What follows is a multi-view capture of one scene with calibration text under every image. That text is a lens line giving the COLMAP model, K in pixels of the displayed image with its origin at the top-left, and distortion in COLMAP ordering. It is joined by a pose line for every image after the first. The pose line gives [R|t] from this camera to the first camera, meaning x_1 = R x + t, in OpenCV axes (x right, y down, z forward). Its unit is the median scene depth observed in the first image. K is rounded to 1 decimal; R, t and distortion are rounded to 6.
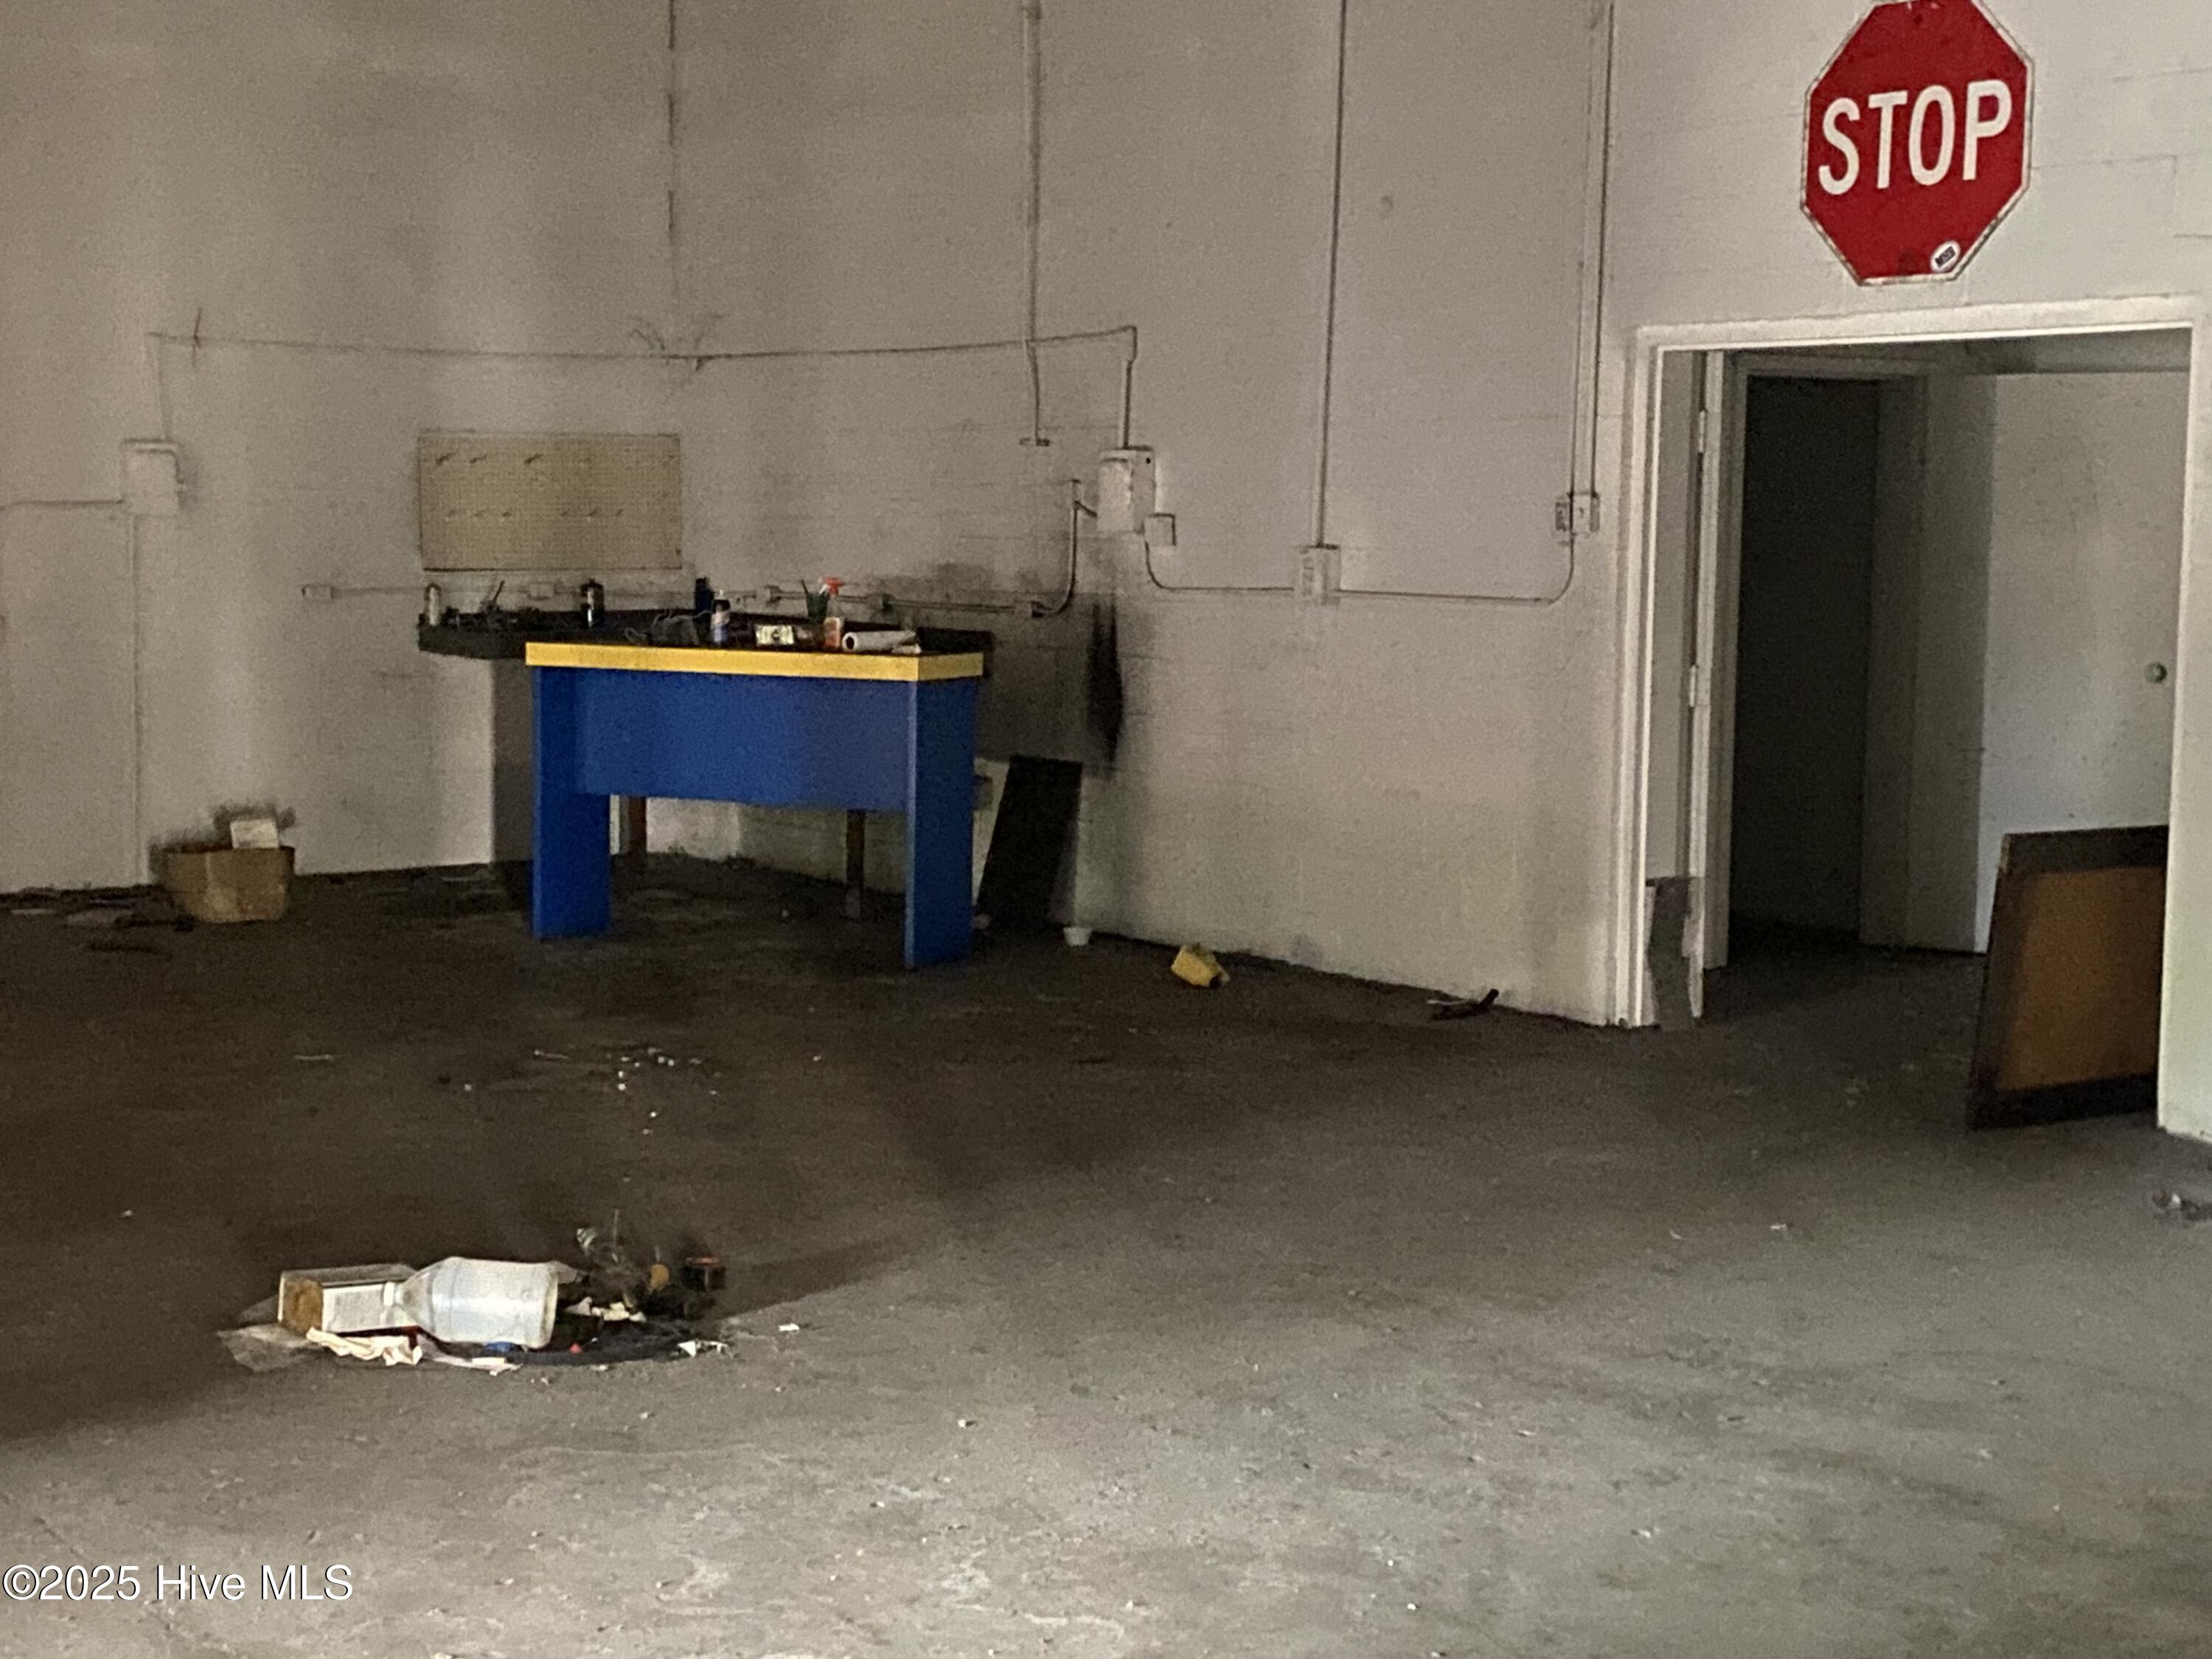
lens RADIAL K [[3405.2, 0, 1104.9], [0, 3405.2, 828.5], [0, 0, 1]] dist [0.166552, 0.000000]
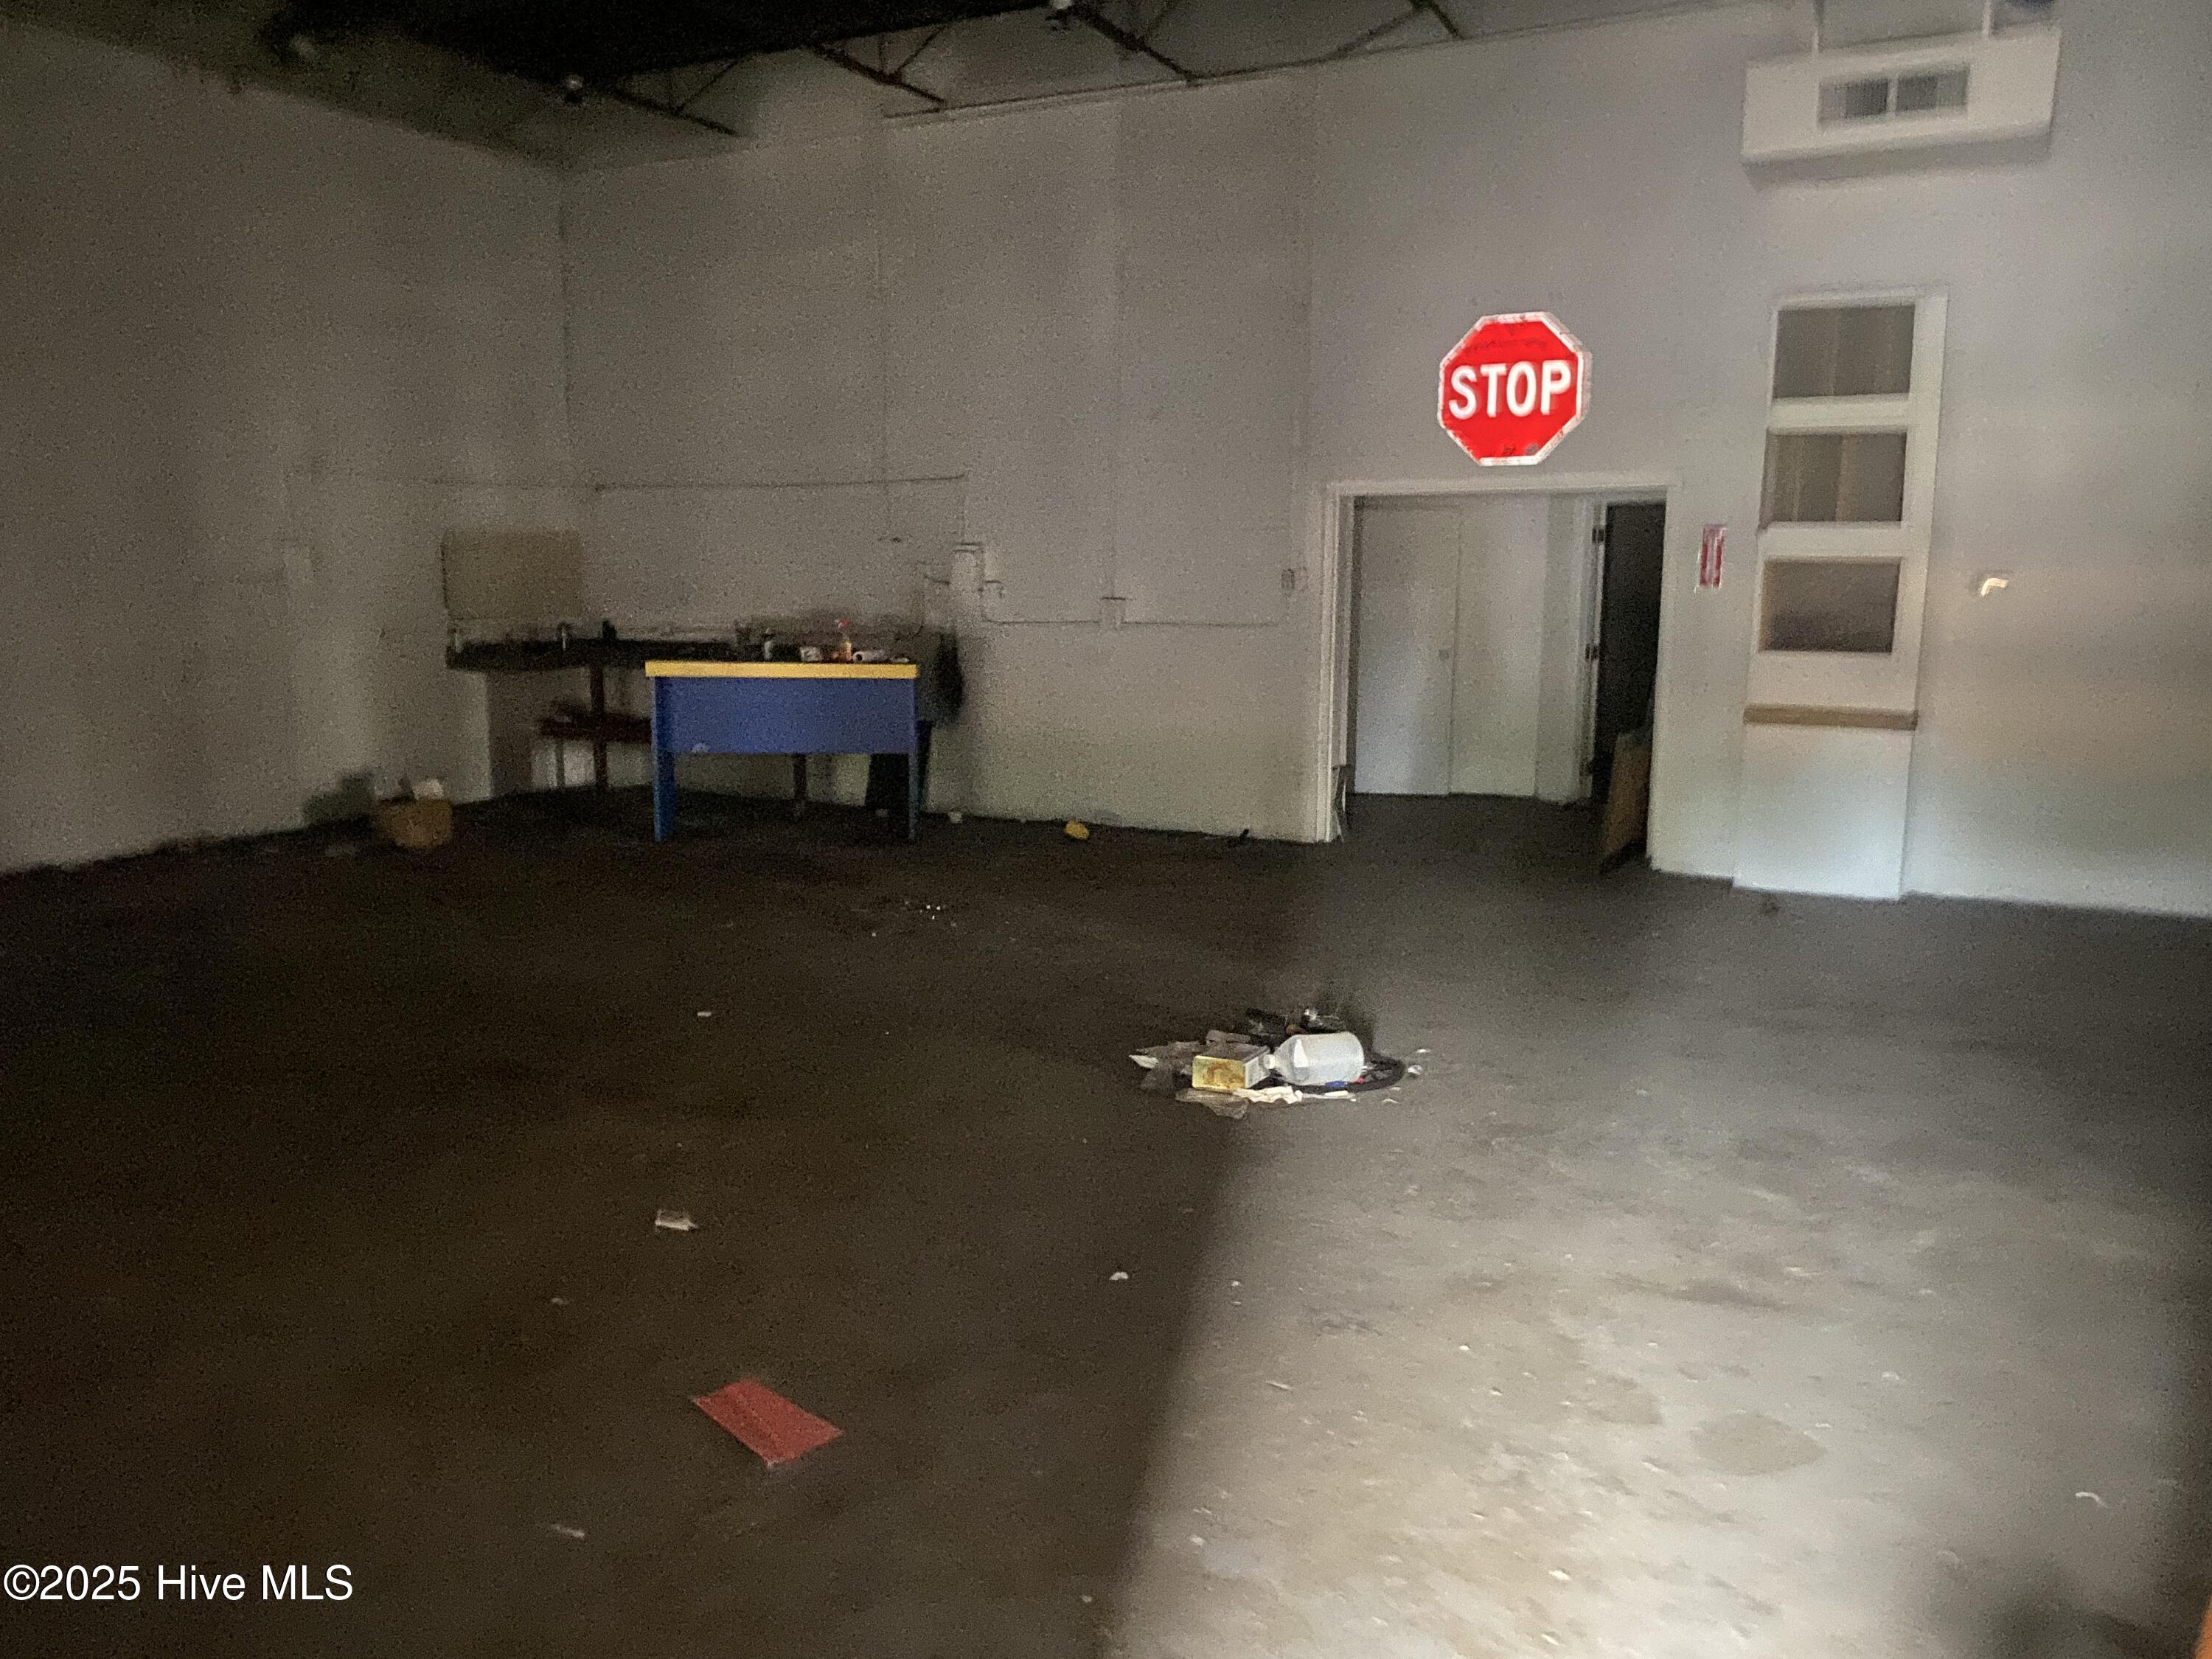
lens RADIAL K [[1684.9, 0, 1105.5], [0, 1684.9, 831.9], [0, 0, 1]] dist [0.063391, 0.000207]
pose [[0.880599, -0.075597, 0.467793, -0.369808], [0.049080, 0.996434, 0.068637, -0.018926], [-0.471314, -0.037483, 0.881169, 0.189518]]
